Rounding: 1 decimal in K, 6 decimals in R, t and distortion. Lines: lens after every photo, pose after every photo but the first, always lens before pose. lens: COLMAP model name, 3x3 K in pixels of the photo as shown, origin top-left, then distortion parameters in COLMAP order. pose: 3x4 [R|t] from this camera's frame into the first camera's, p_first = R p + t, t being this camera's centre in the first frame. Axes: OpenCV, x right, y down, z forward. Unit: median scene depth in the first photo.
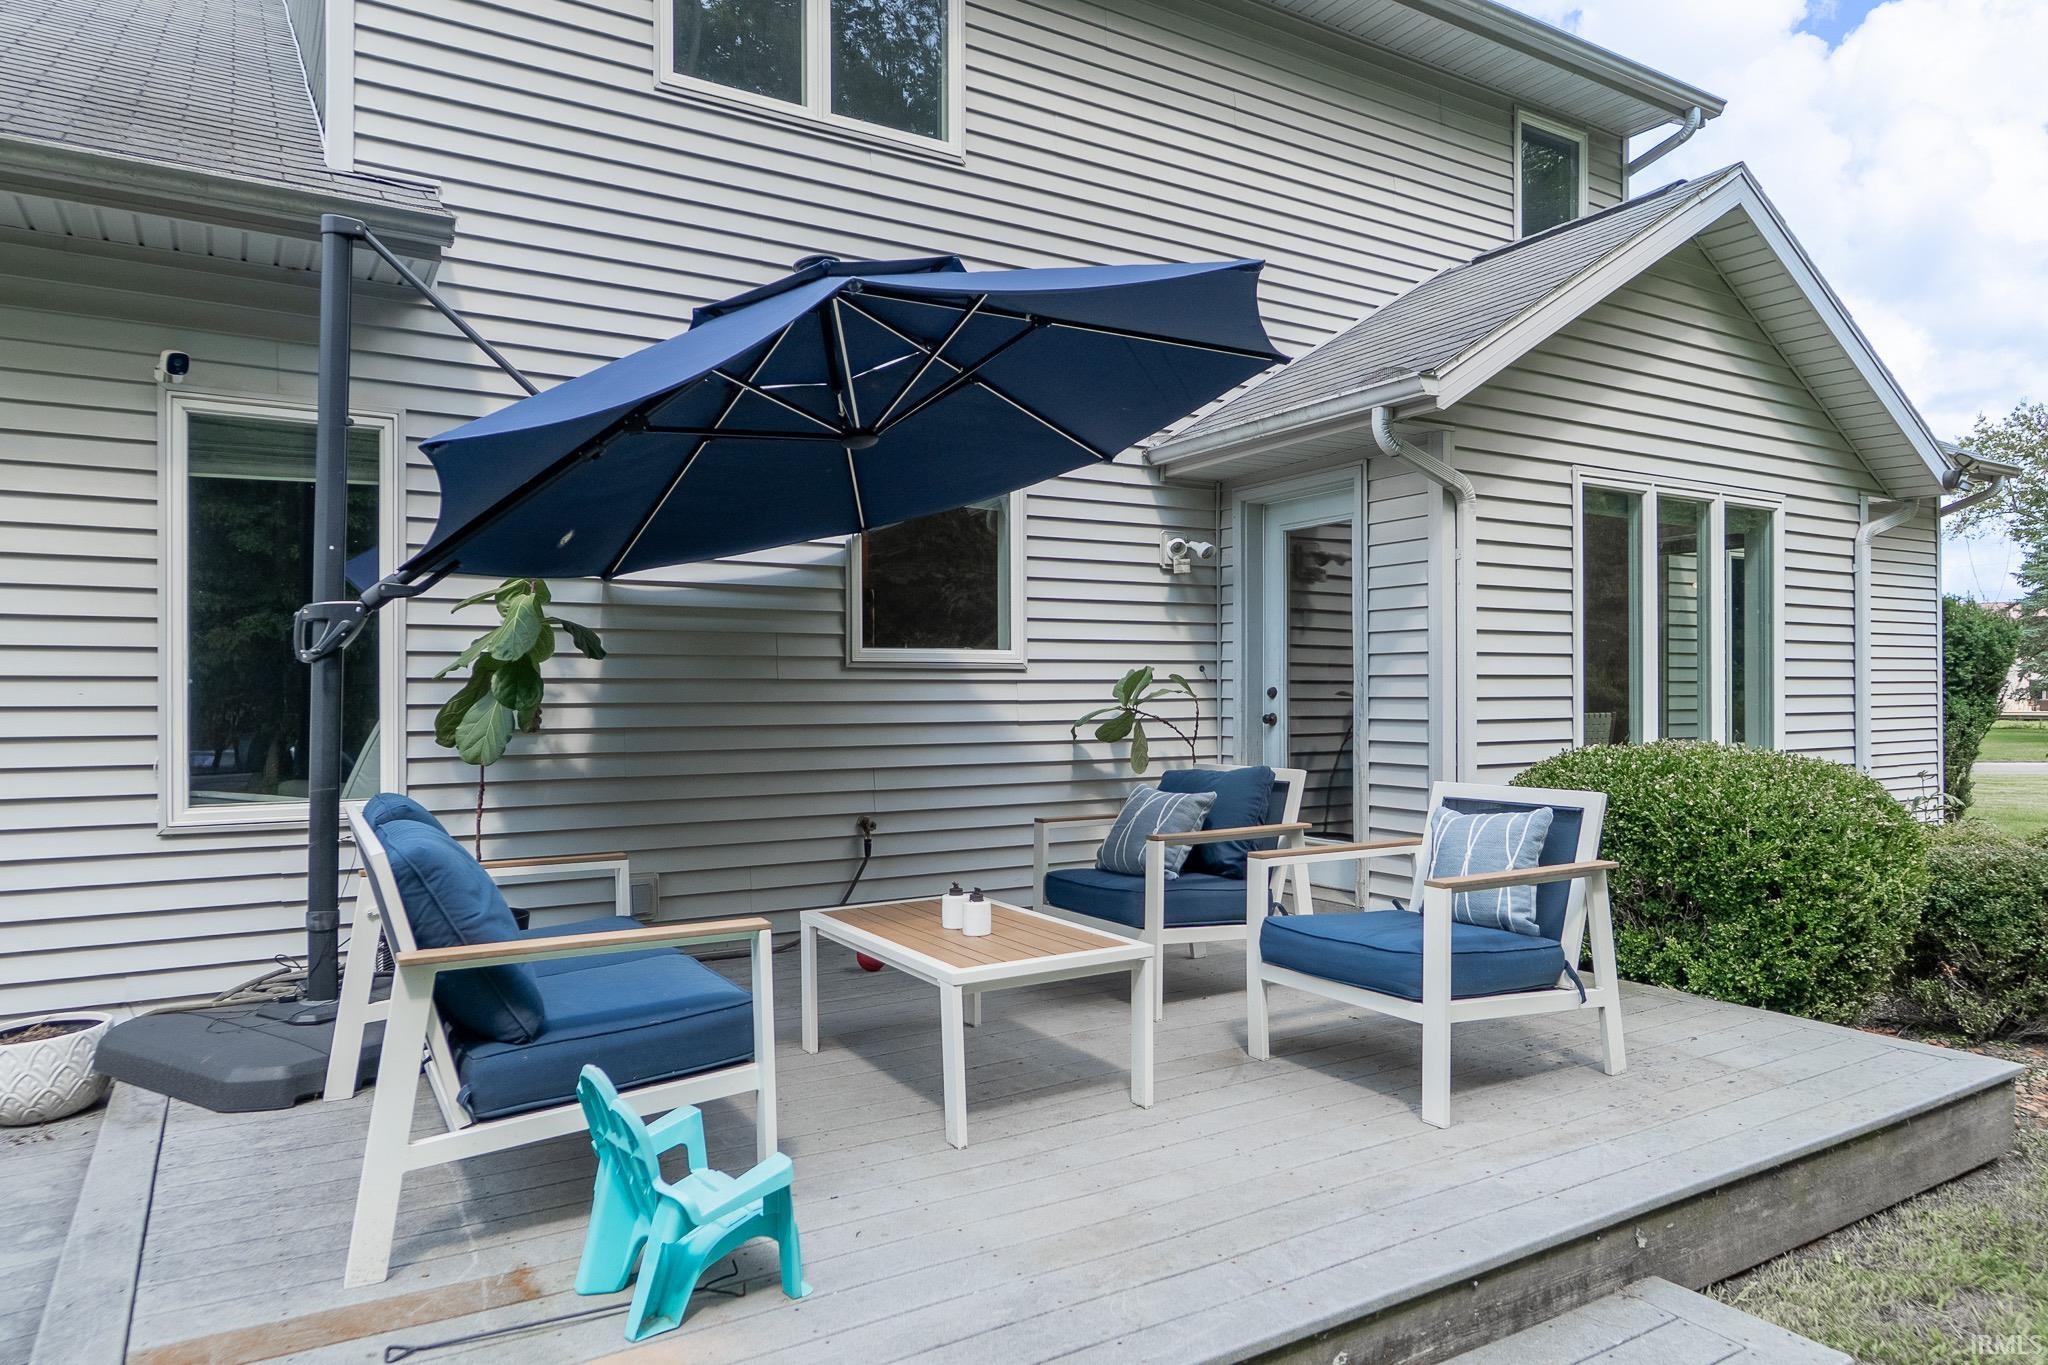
lens RADIAL K [[1276.7, 0, 1027.3], [0, 1276.7, 681.2], [0, 0, 1]] dist [-0.002751, 0.003957]
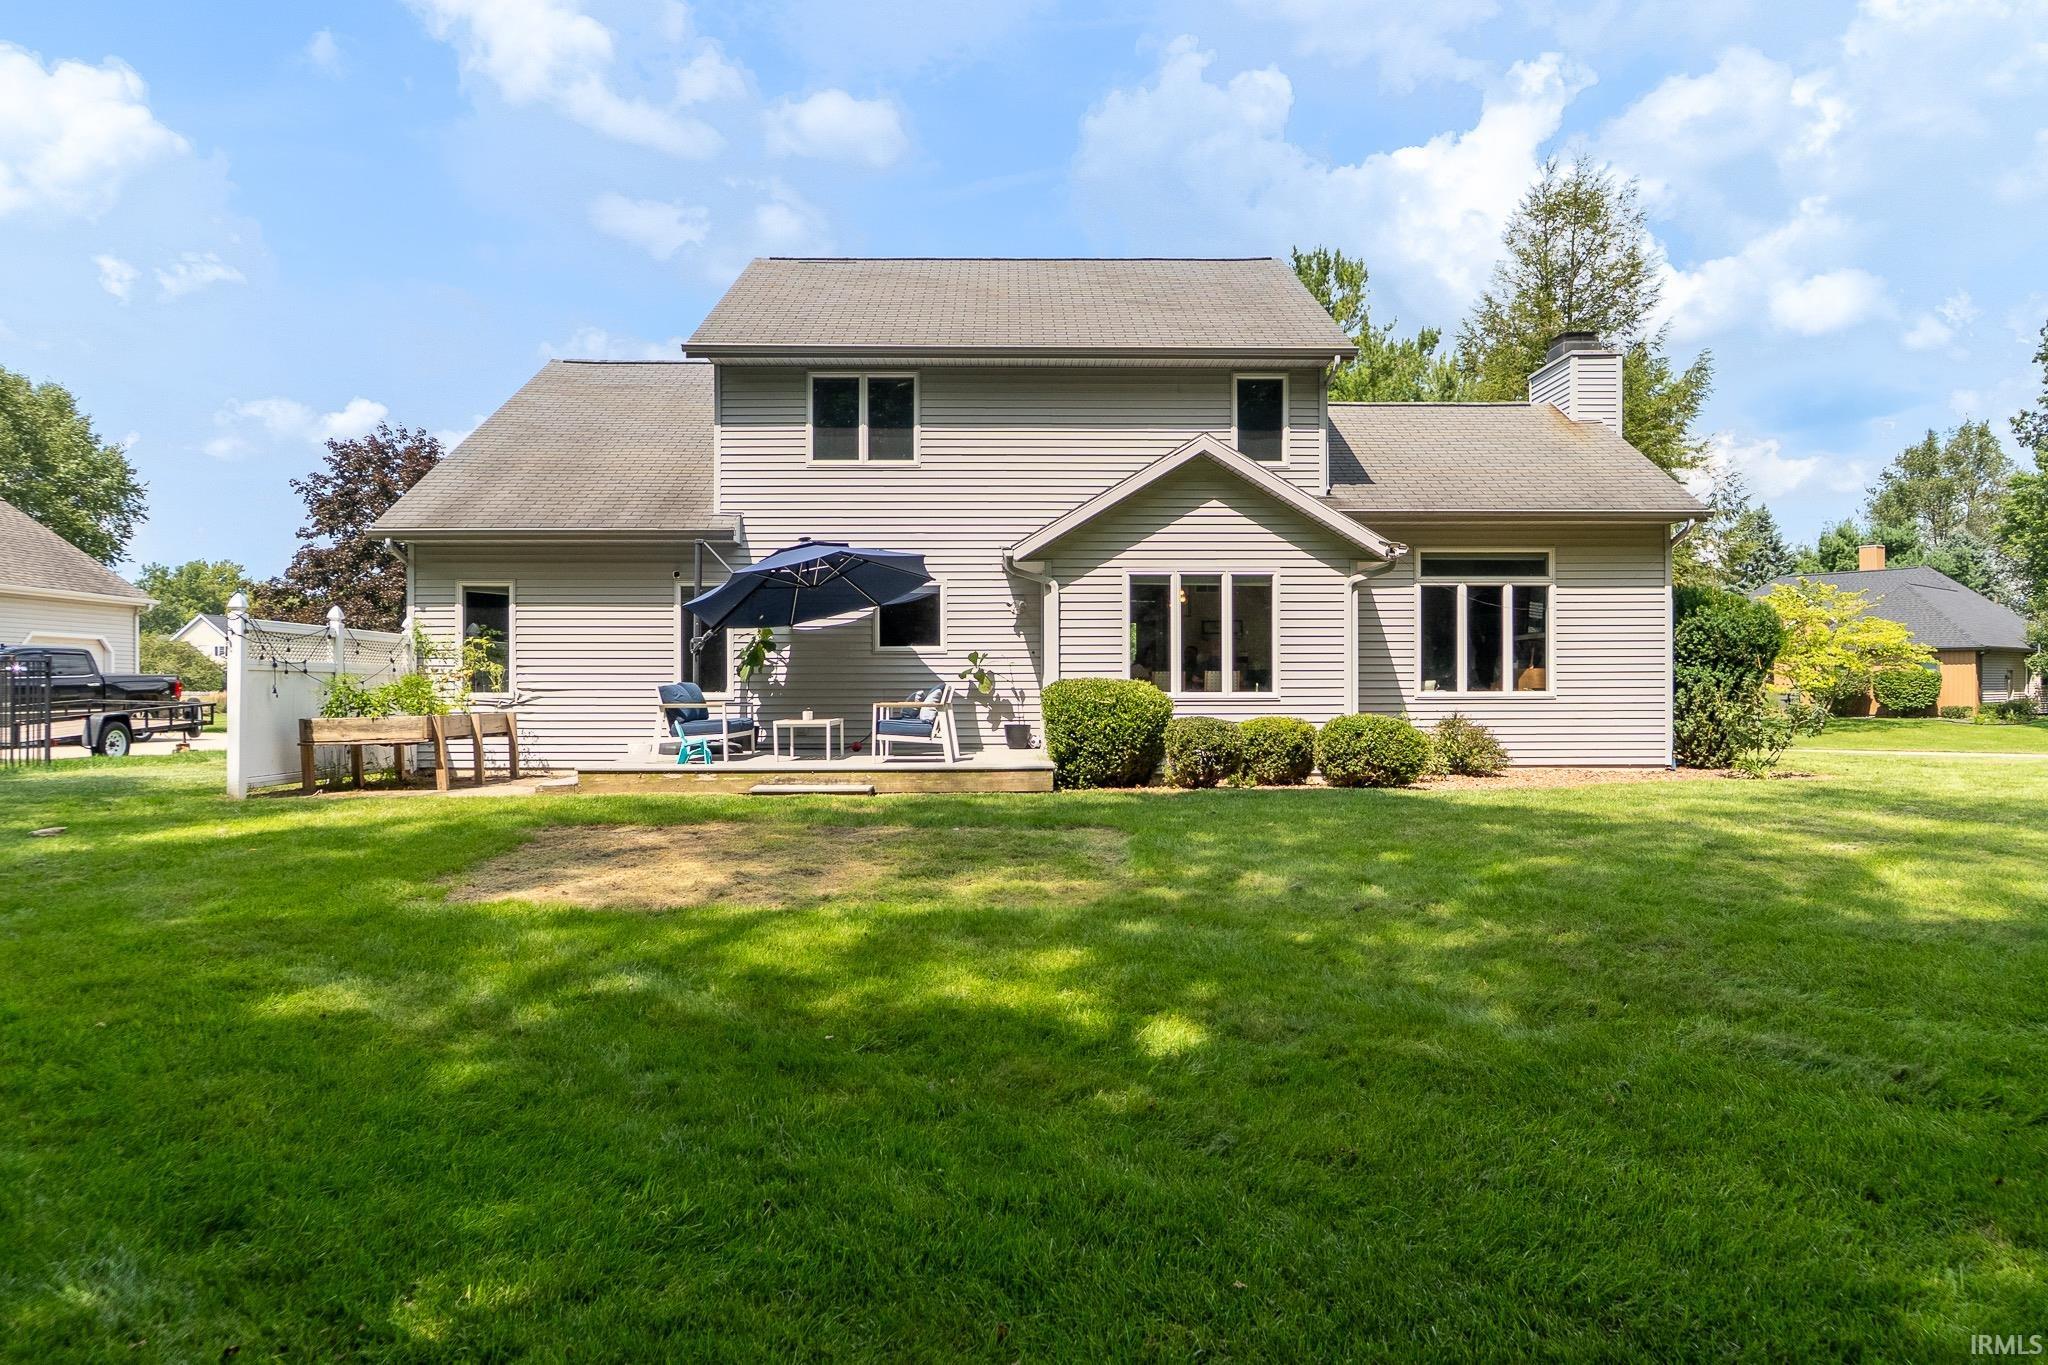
lens RADIAL K [[1276.7, 0, 1018.4], [0, 1276.7, 676.7], [0, 0, 1]] dist [-0.002751, 0.003957]
pose [[0.849771, -0.001395, -0.527151, 1.742508], [0.002351, 0.999997, 0.001143, 0.041239], [0.527147, -0.002210, 0.849771, -1.335147]]
